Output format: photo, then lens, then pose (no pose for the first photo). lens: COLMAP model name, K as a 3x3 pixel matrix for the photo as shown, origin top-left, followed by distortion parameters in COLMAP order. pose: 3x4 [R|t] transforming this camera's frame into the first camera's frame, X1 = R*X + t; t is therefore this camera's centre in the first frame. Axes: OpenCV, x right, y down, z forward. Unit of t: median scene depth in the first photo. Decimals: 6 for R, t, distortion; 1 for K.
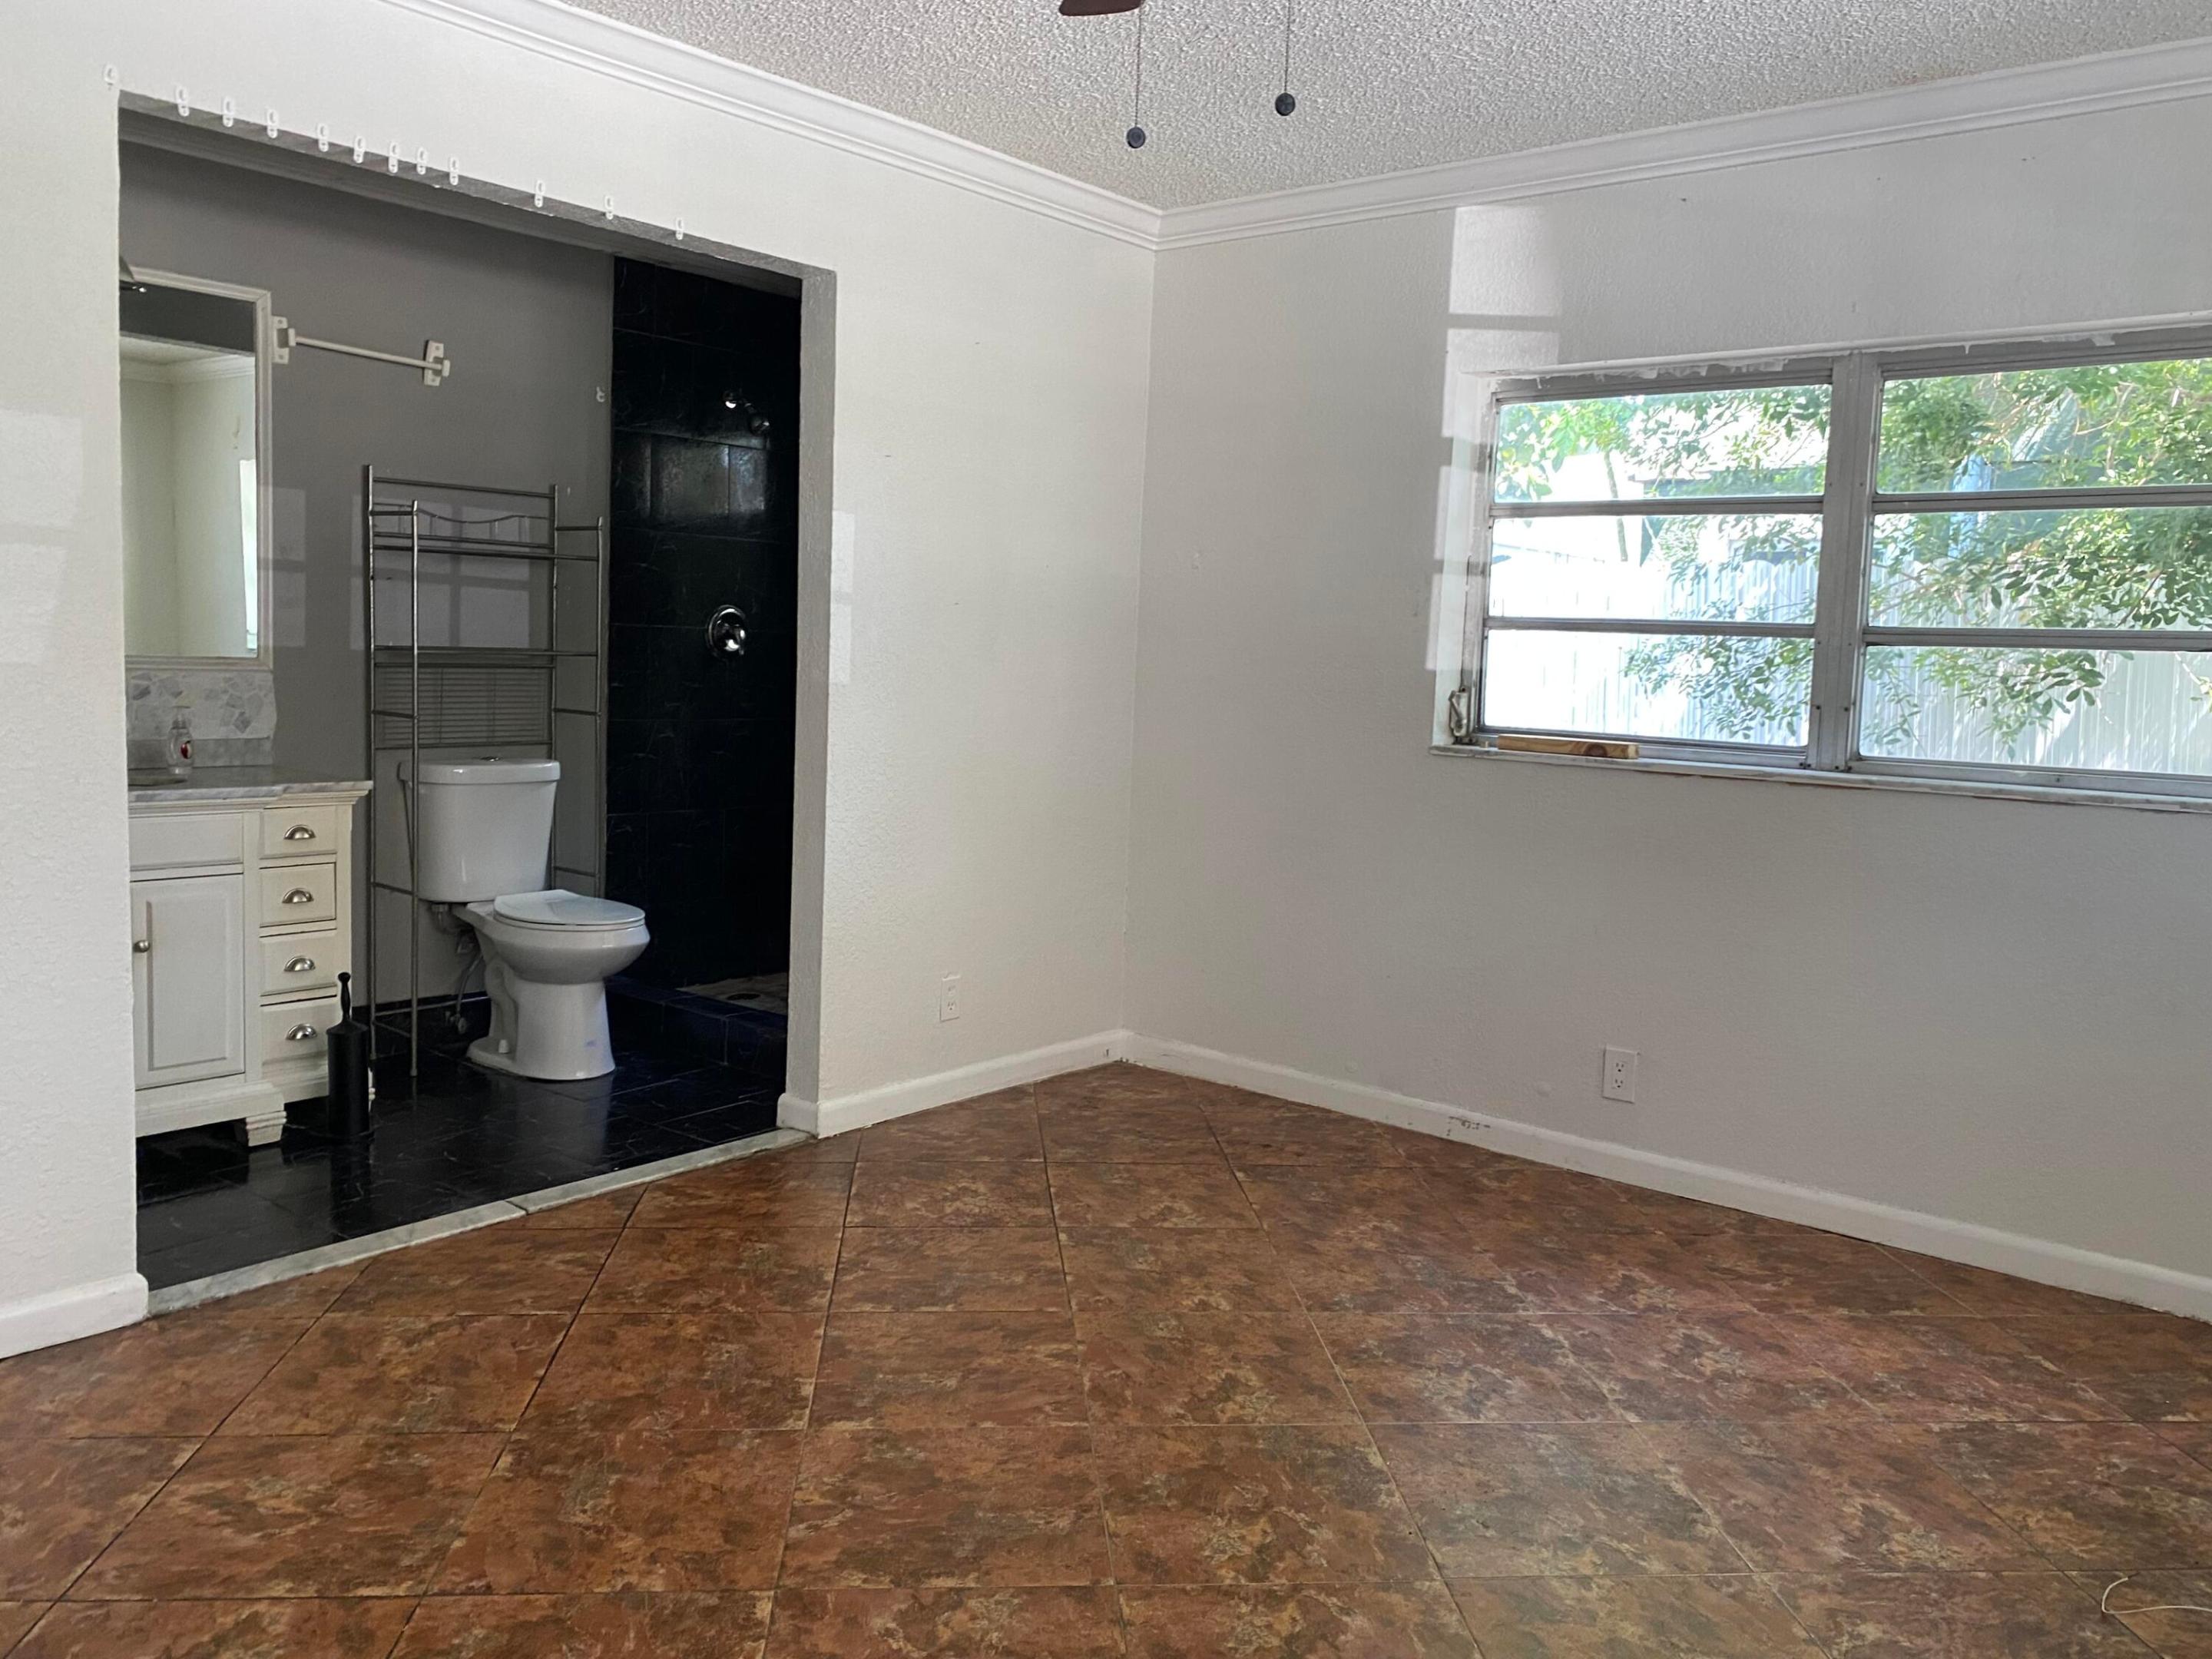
lens RADIAL K [[1696.0, 0, 1111.3], [0, 1696.0, 802.9], [0, 0, 1]] dist [0.043409, -0.054702]
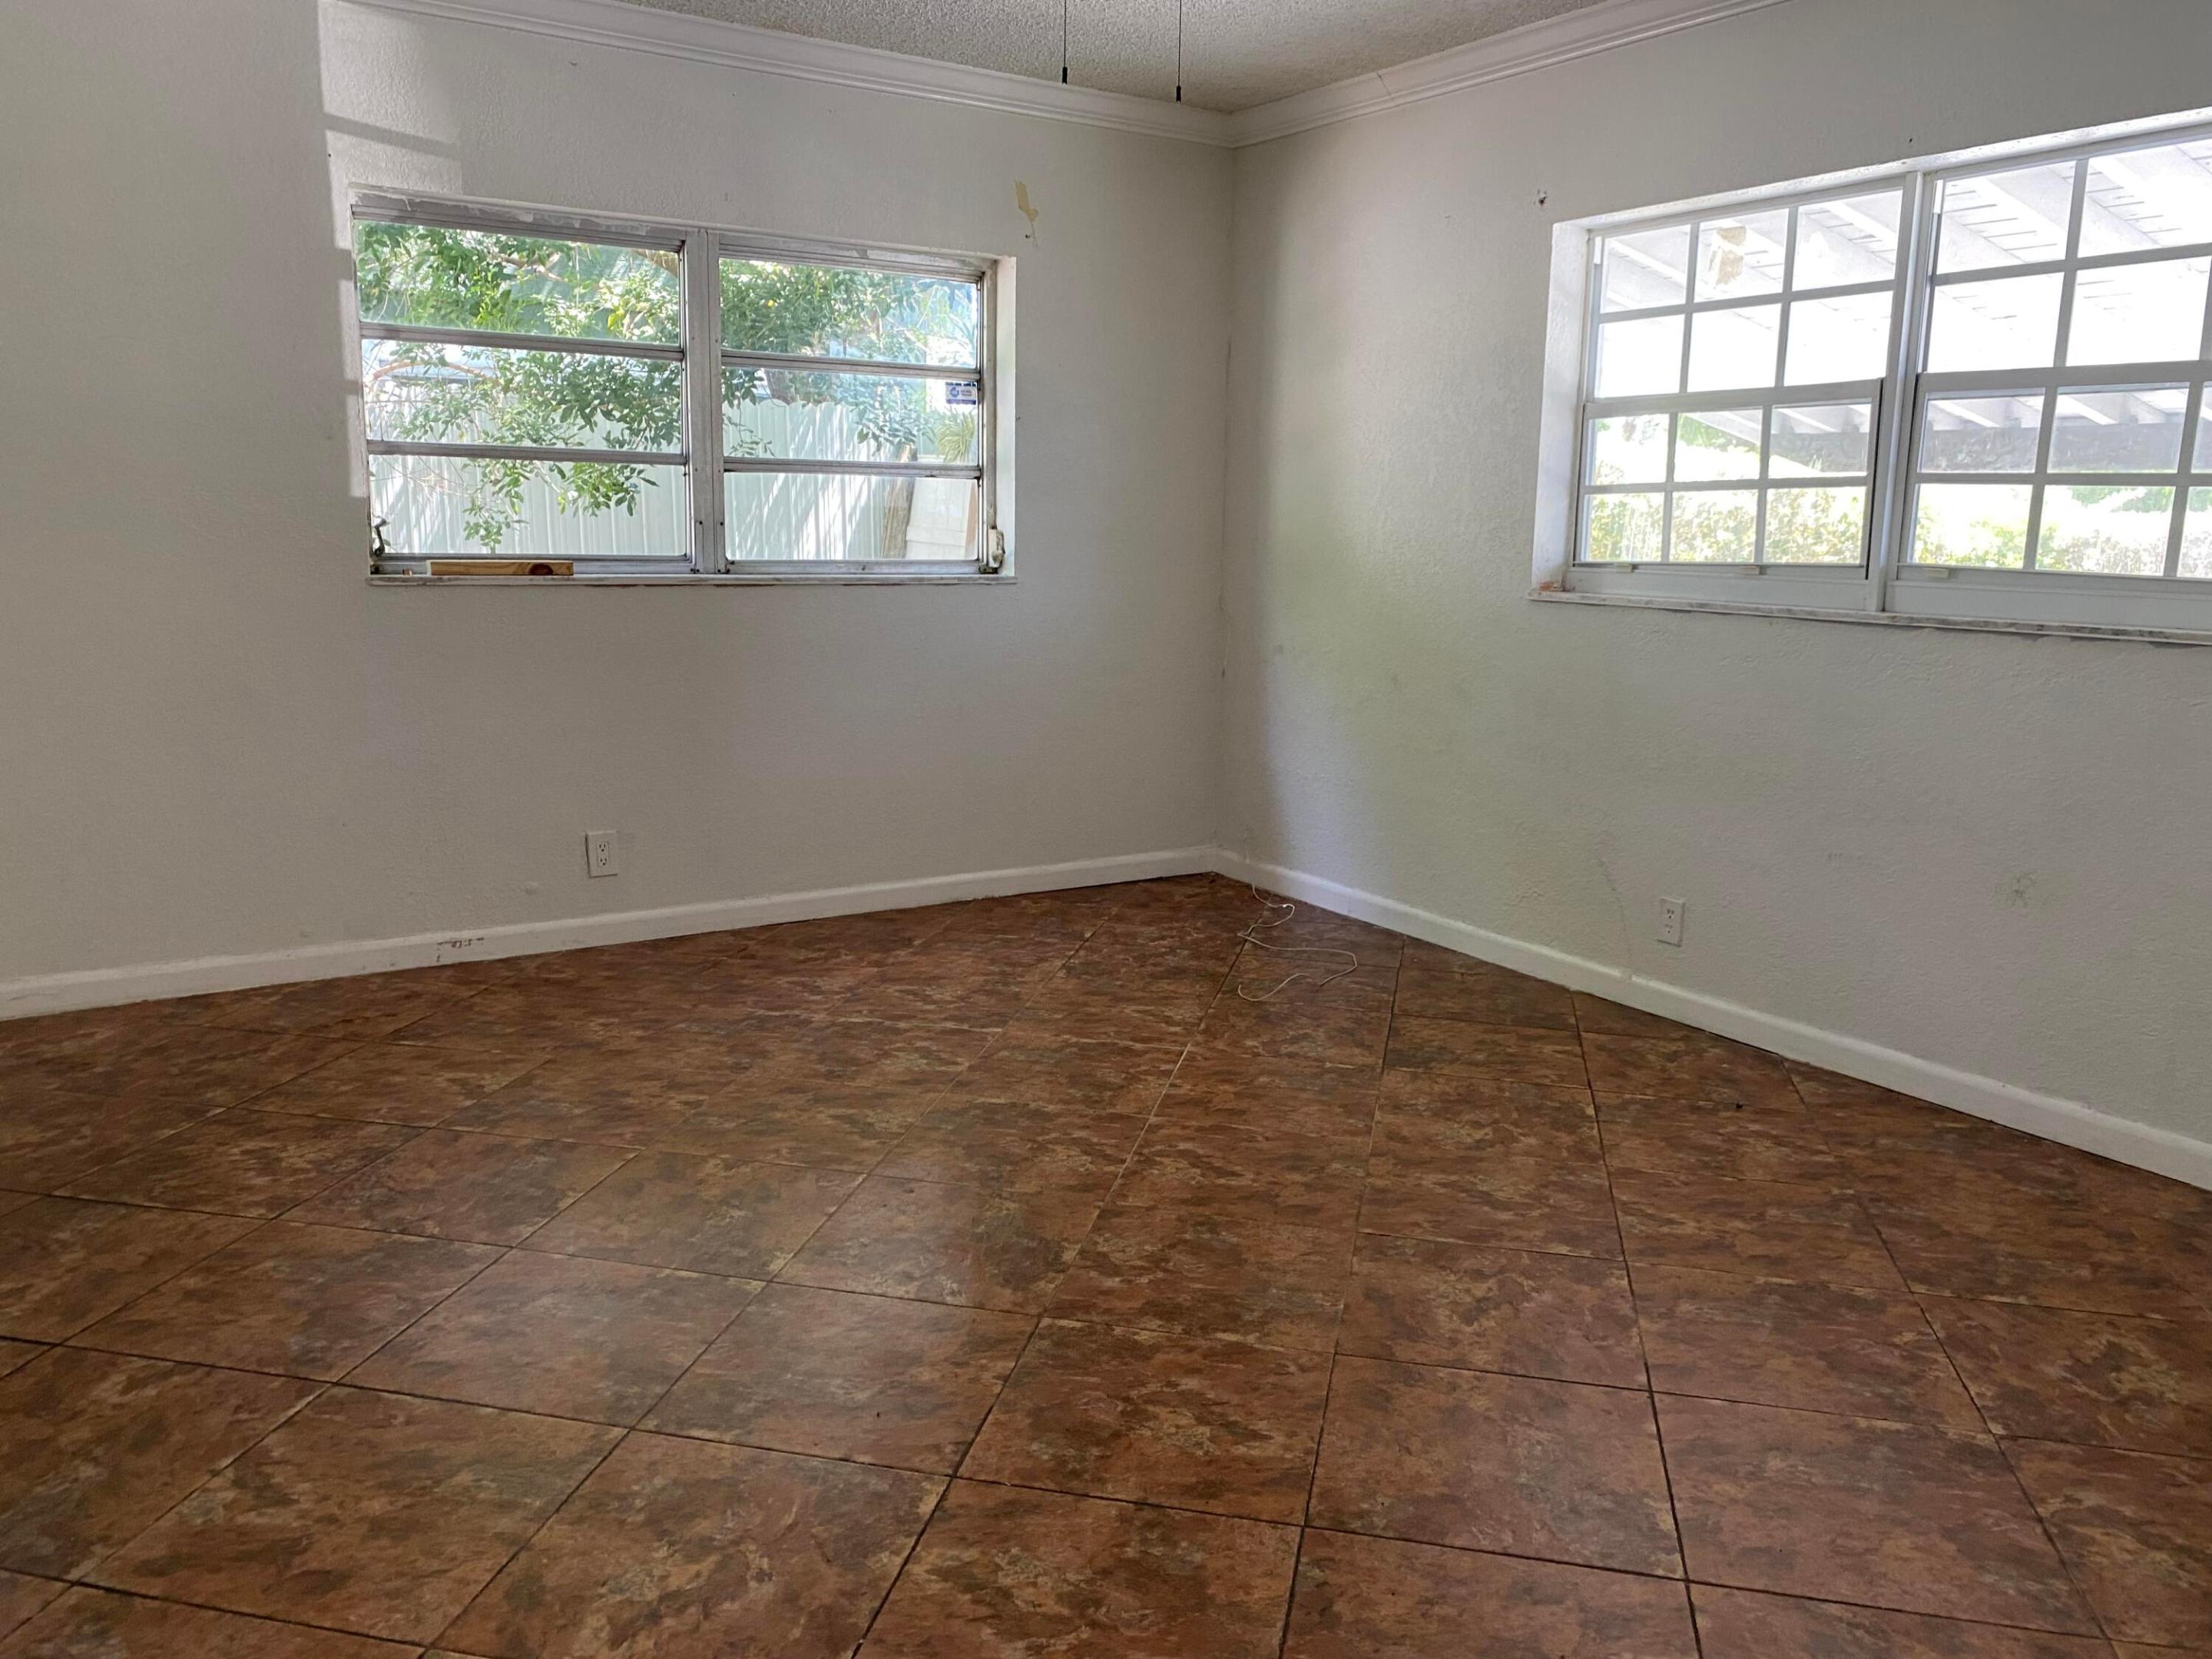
lens RADIAL K [[1696.0, 0, 1111.3], [0, 1696.0, 802.9], [0, 0, 1]] dist [0.043409, -0.054702]
pose [[0.296636, -0.192357, 0.935418, -0.794320], [0.084161, 0.980959, 0.175033, -0.054336], [-0.951275, 0.026805, 0.307176, 0.389284]]
